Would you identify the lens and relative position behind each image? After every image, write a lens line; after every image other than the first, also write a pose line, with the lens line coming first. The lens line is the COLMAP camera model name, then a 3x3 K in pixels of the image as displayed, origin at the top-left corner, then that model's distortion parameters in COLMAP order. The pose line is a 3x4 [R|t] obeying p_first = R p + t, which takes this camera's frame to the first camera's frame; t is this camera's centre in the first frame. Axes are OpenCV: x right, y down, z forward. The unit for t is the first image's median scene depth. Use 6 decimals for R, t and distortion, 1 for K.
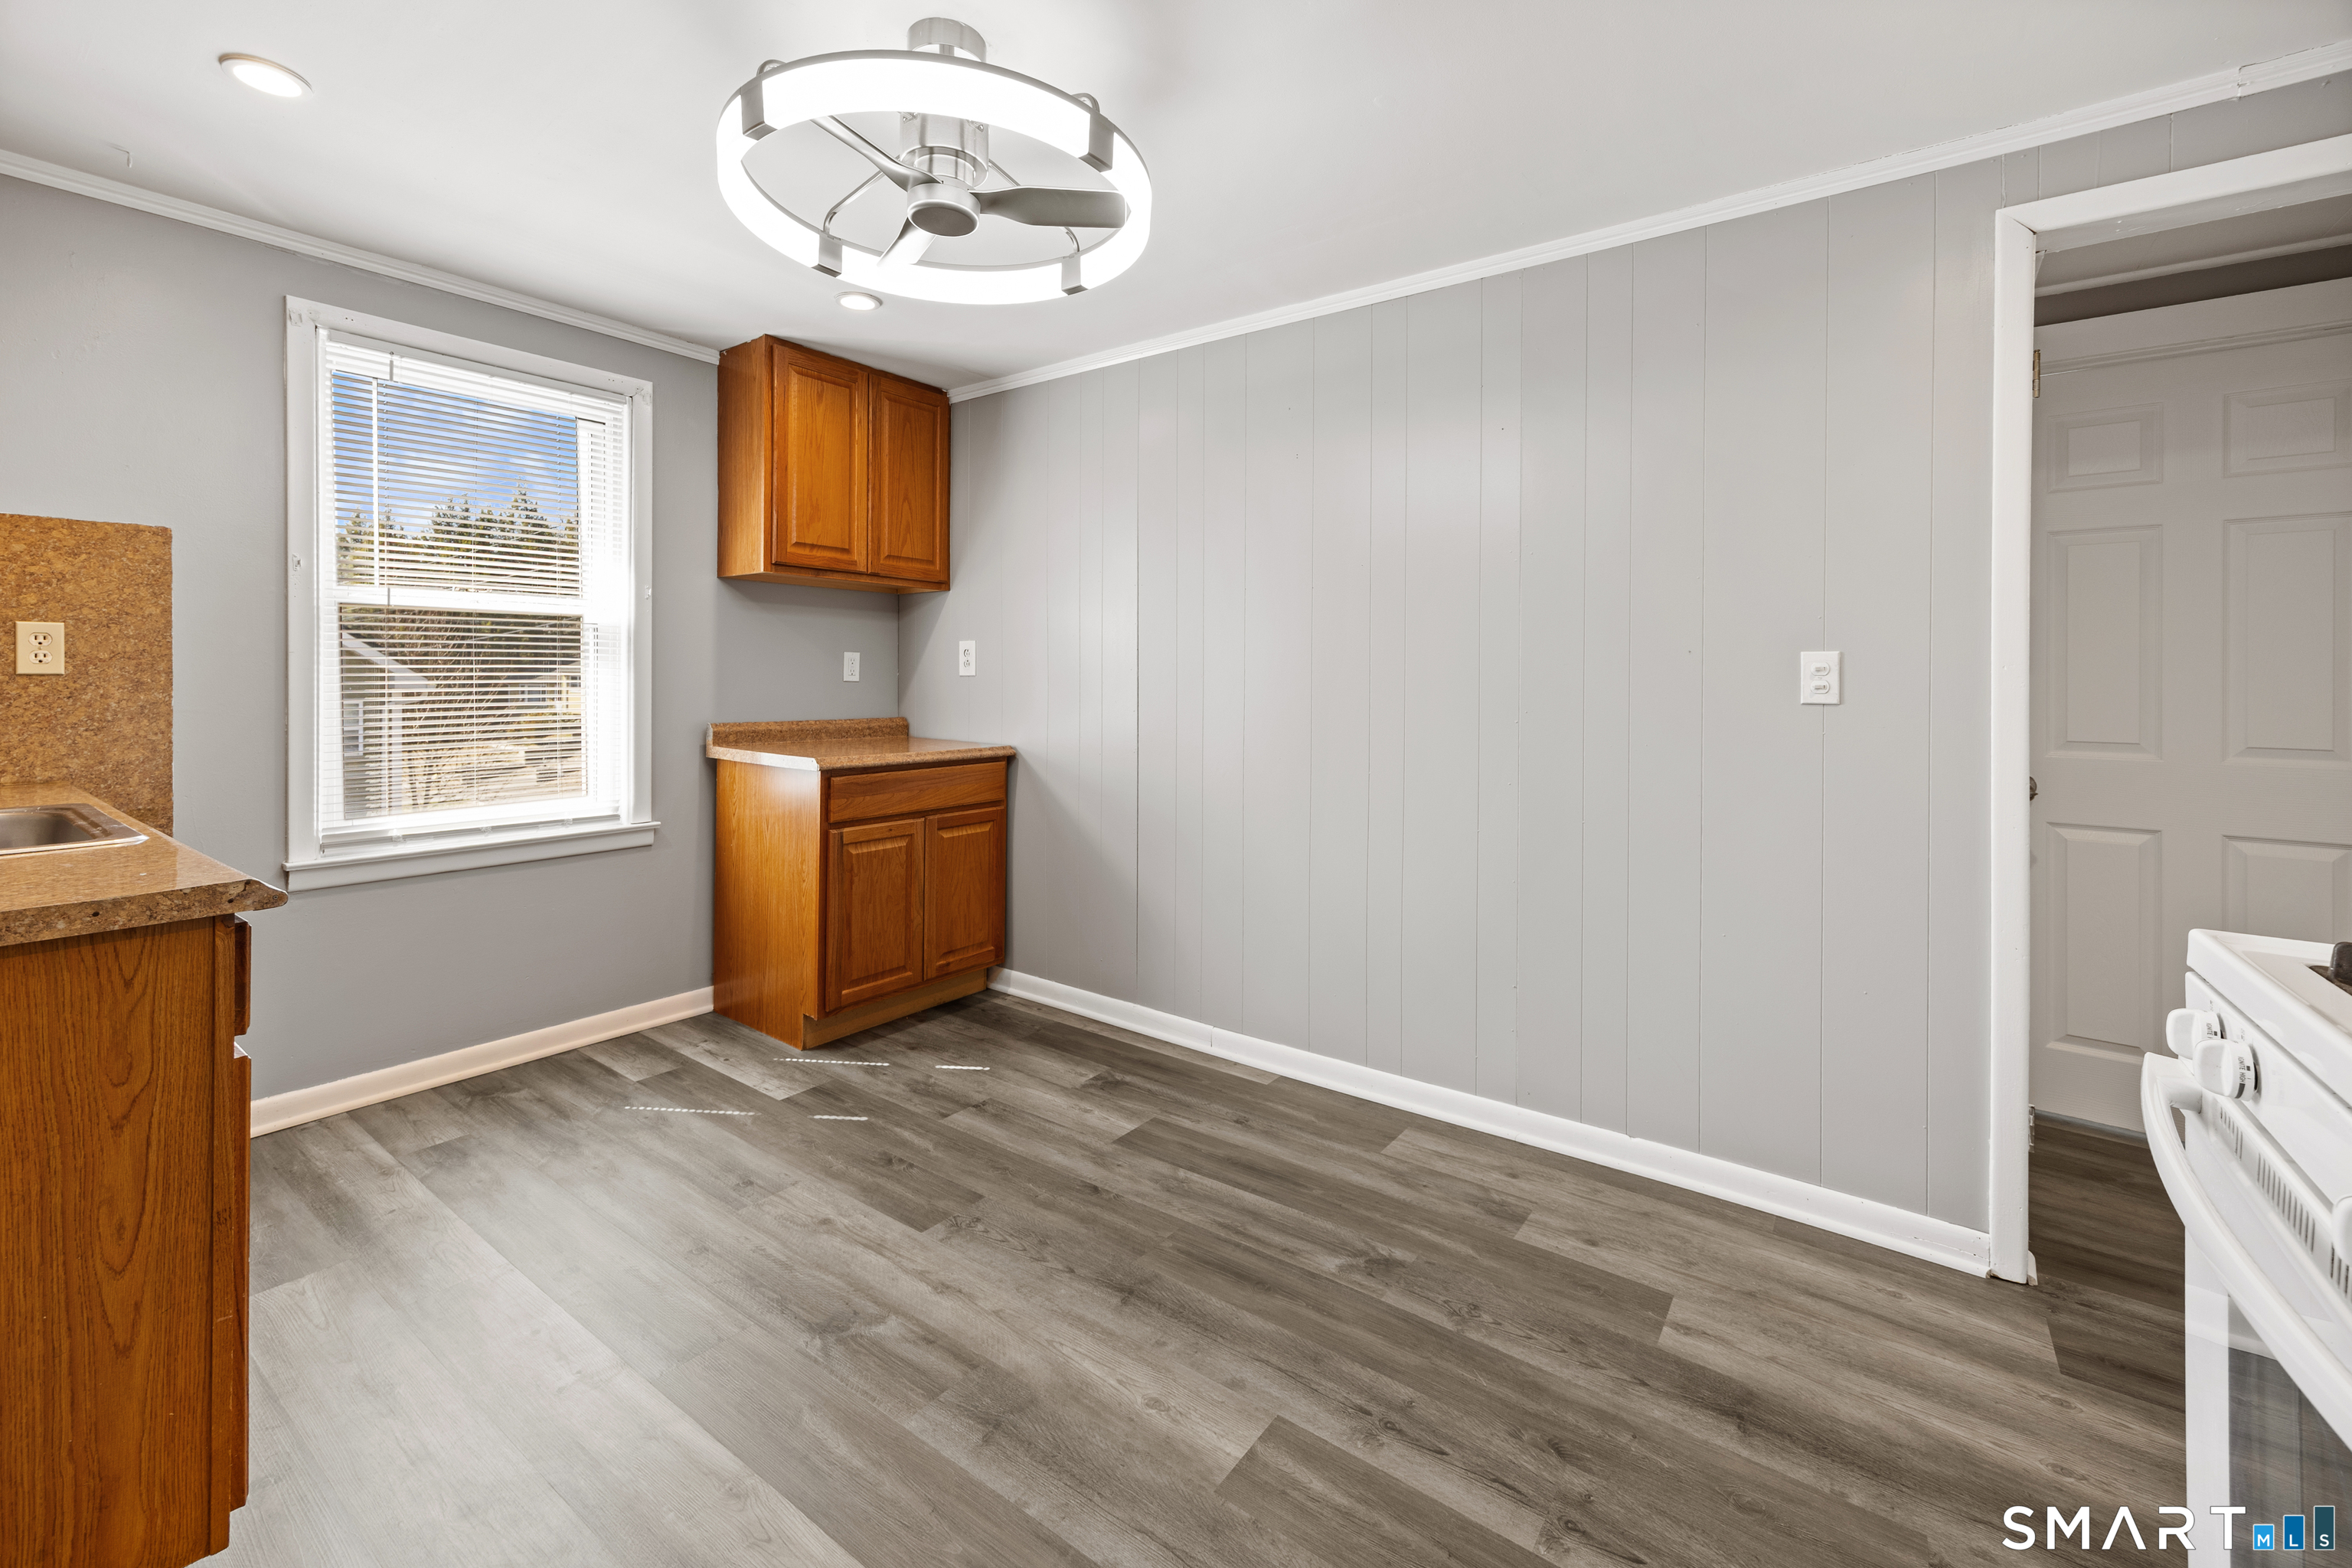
lens RADIAL K [[959.9, 0, 1166.0], [0, 959.9, 782.5], [0, 0, 1]] dist [0.002072, 0.000169]
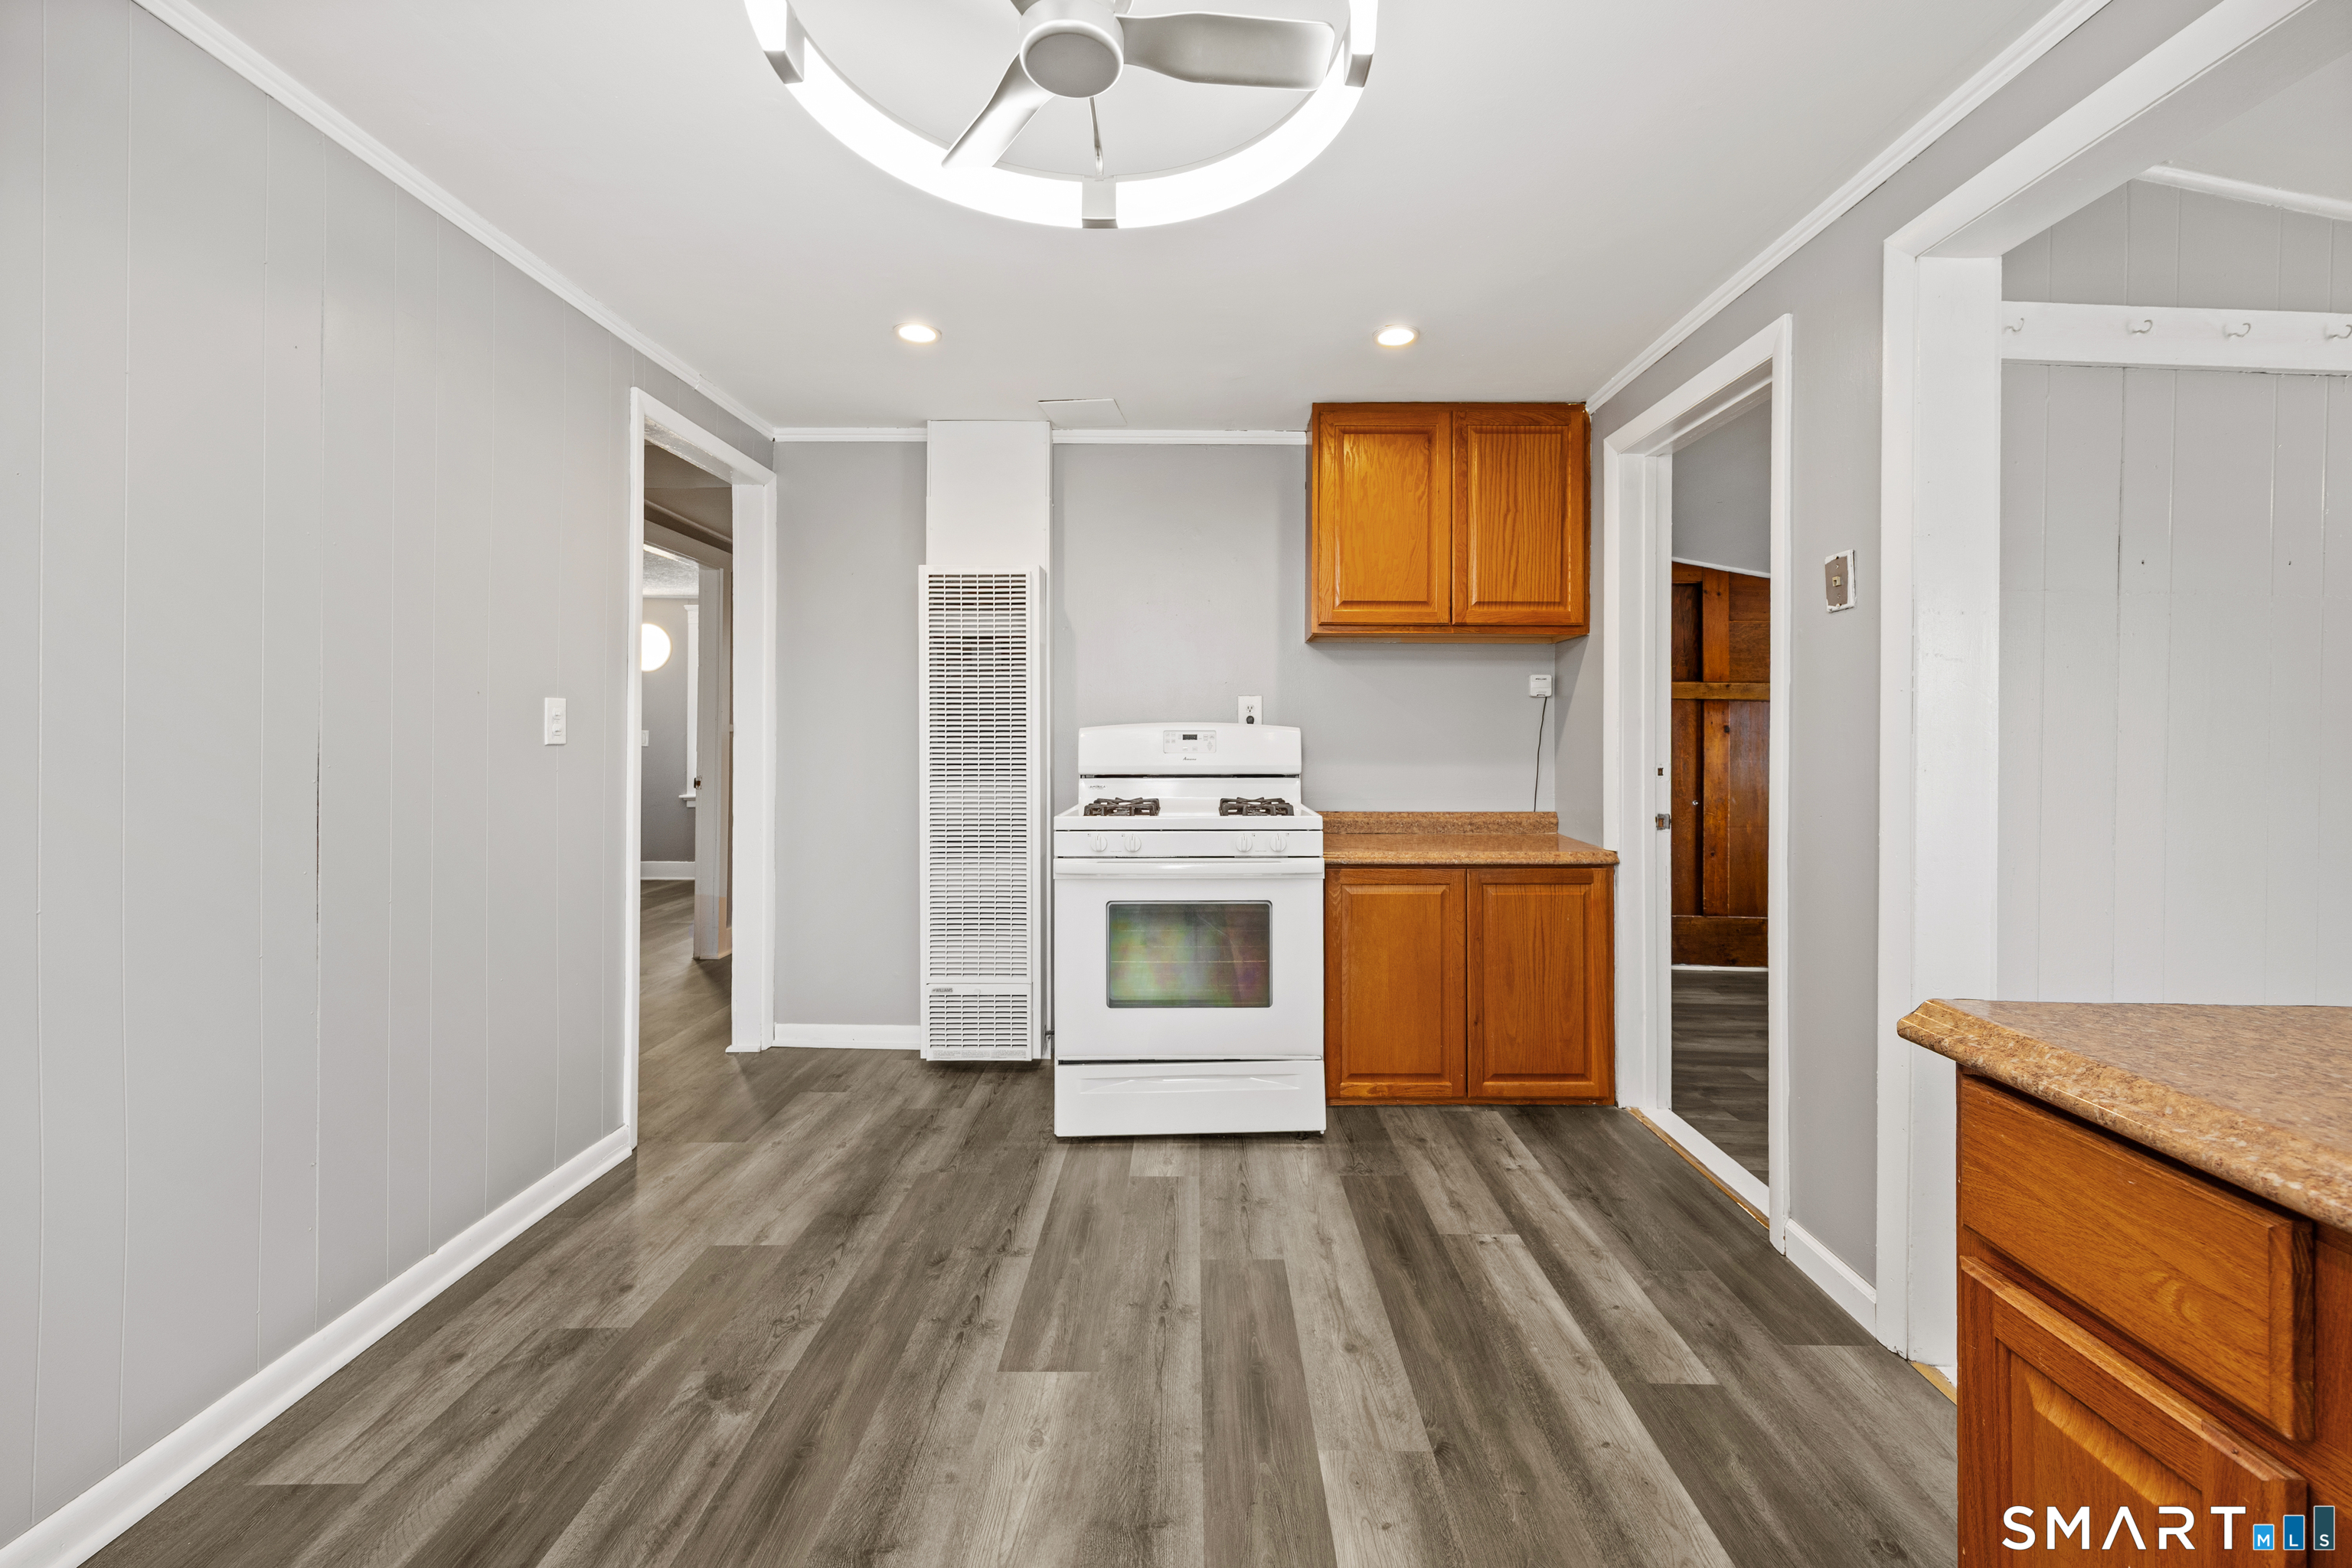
lens RADIAL K [[959.9, 0, 1191.6], [0, 959.9, 743.0], [0, 0, 1]] dist [0.002072, 0.000169]
pose [[-0.590427, -0.021092, 0.806815, -0.805767], [0.071697, 0.994336, 0.078463, -0.138379], [-0.803900, 0.104173, -0.585571, 1.221212]]
